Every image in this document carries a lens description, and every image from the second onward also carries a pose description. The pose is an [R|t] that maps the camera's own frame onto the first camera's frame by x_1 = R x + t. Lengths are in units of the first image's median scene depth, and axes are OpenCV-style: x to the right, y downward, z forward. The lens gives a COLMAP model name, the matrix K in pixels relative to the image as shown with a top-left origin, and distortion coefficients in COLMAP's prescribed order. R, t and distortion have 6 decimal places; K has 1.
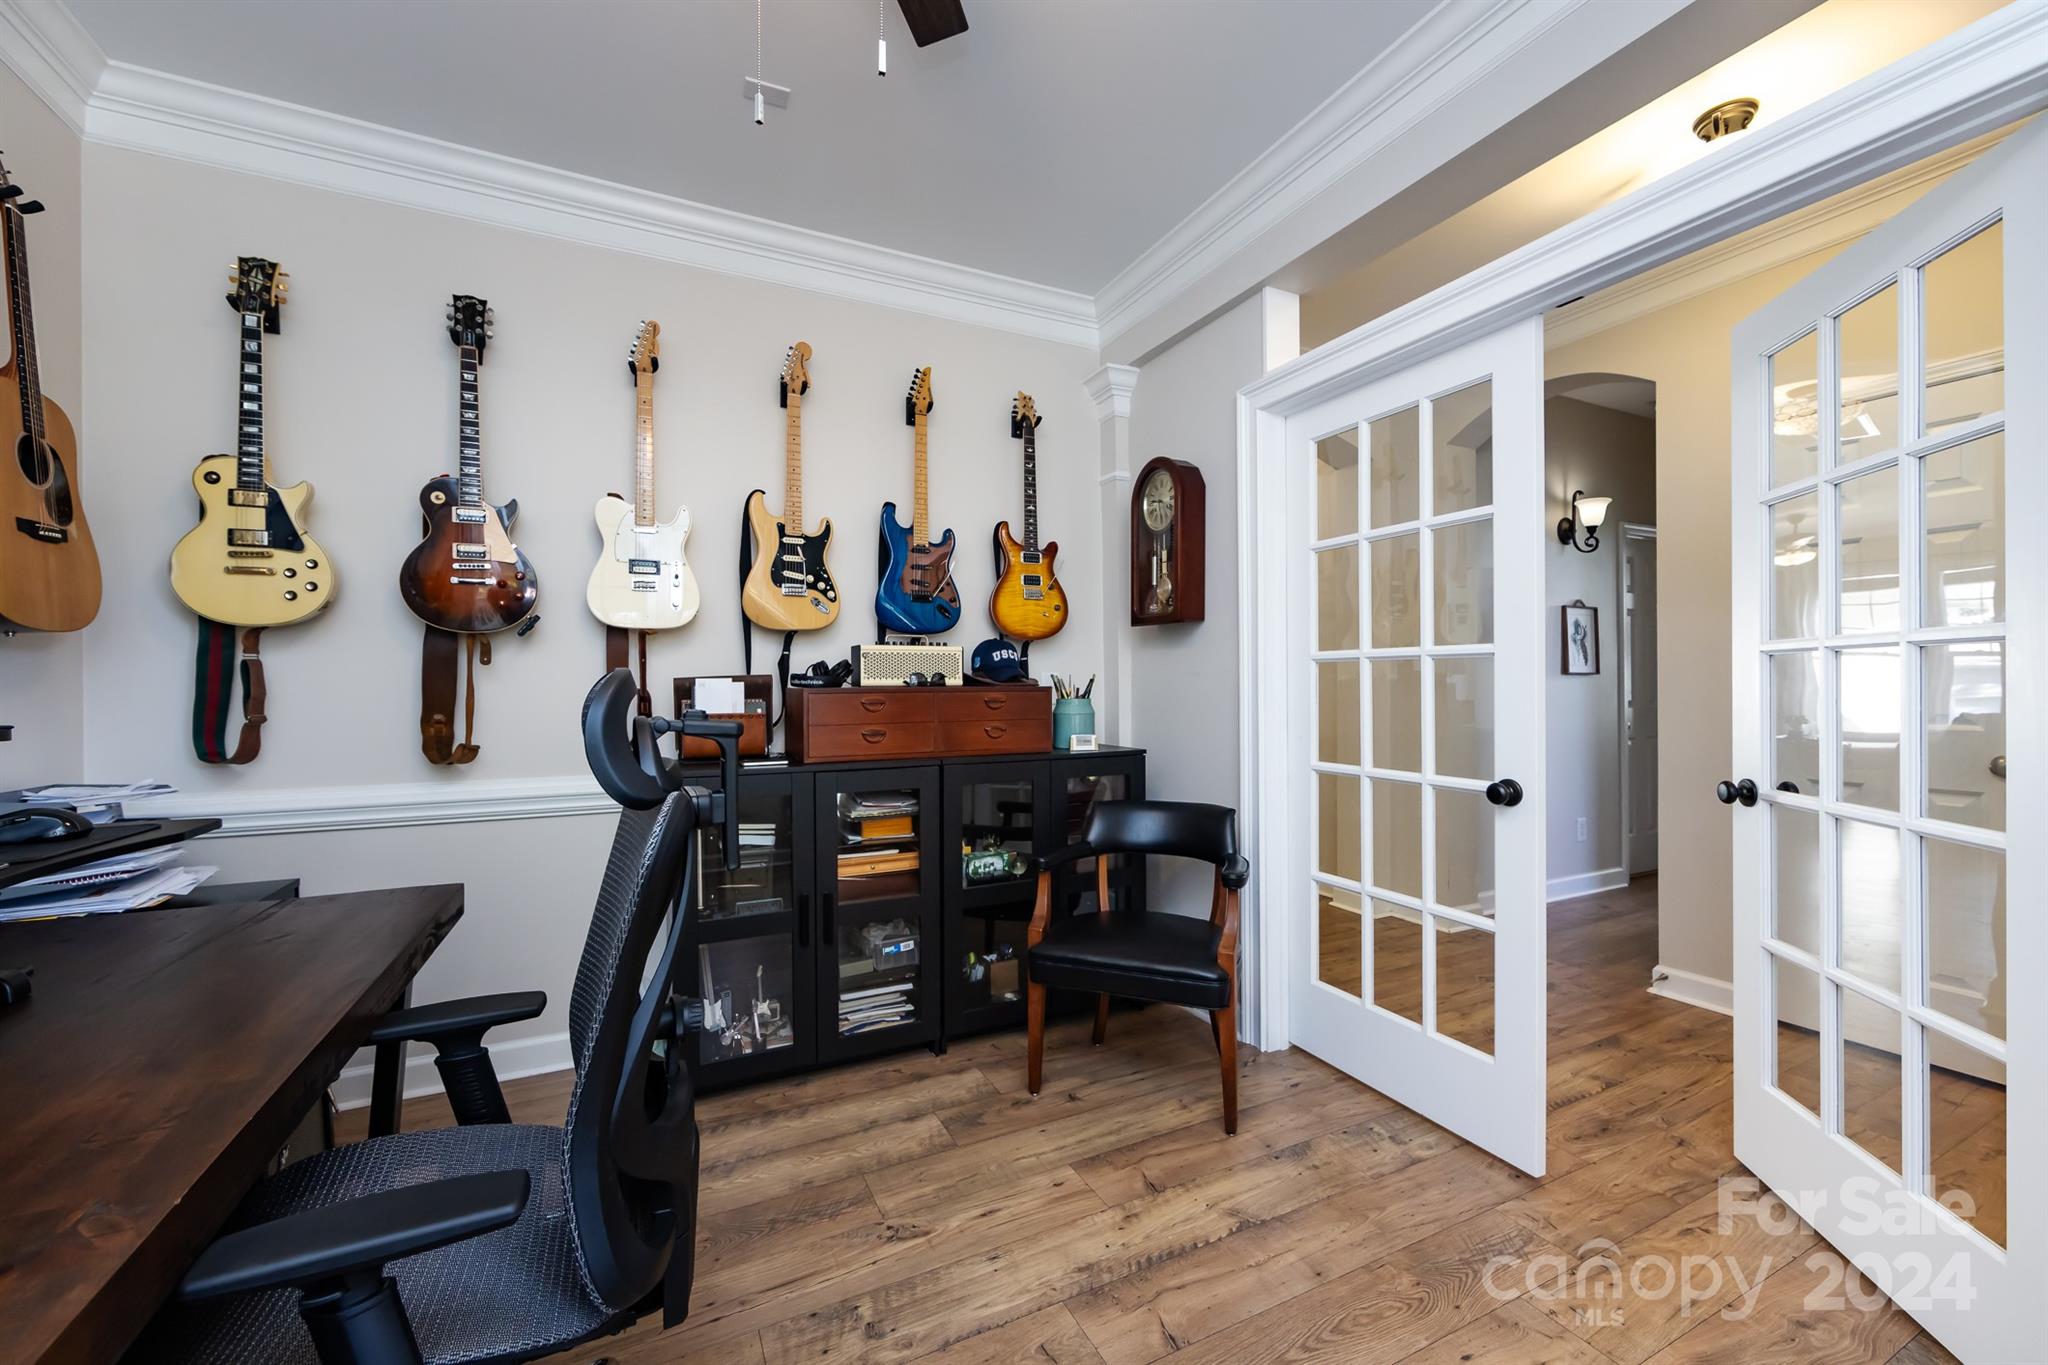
lens RADIAL K [[803.5, 0, 1060.9], [0, 803.5, 672.4], [0, 0, 1]] dist [-0.002038, -0.000823]
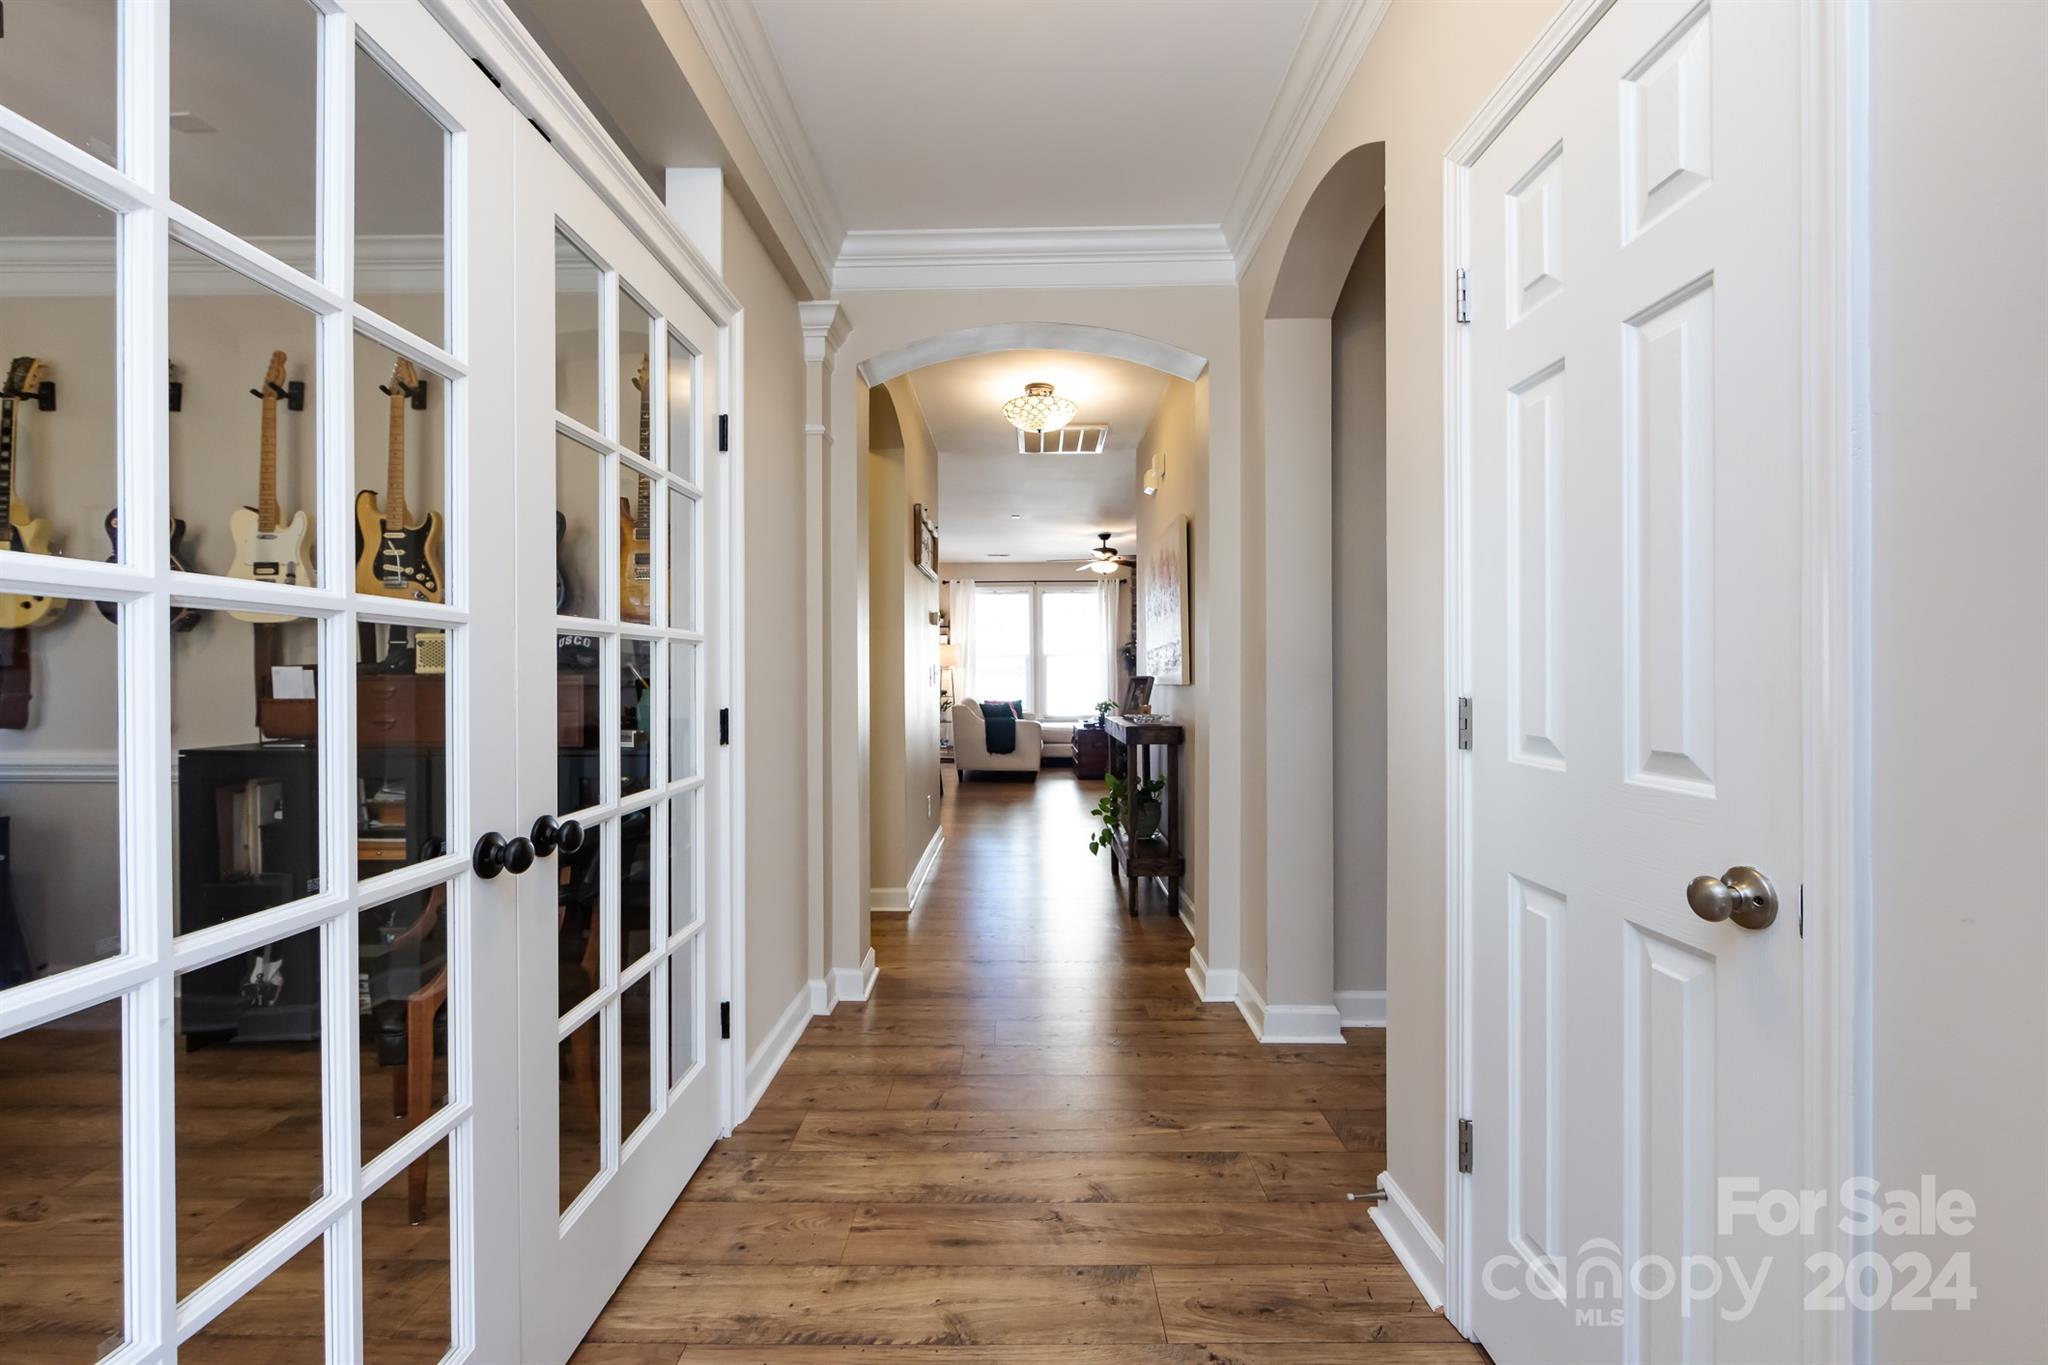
lens RADIAL K [[803.5, 0, 1021.6], [0, 803.5, 686.7], [0, 0, 1]] dist [-0.002038, -0.000823]
pose [[0.886256, 0.009462, -0.463099, 0.887636], [0.004235, 0.999584, 0.028528, 0.007696], [0.463177, -0.027244, 0.885847, 0.447778]]
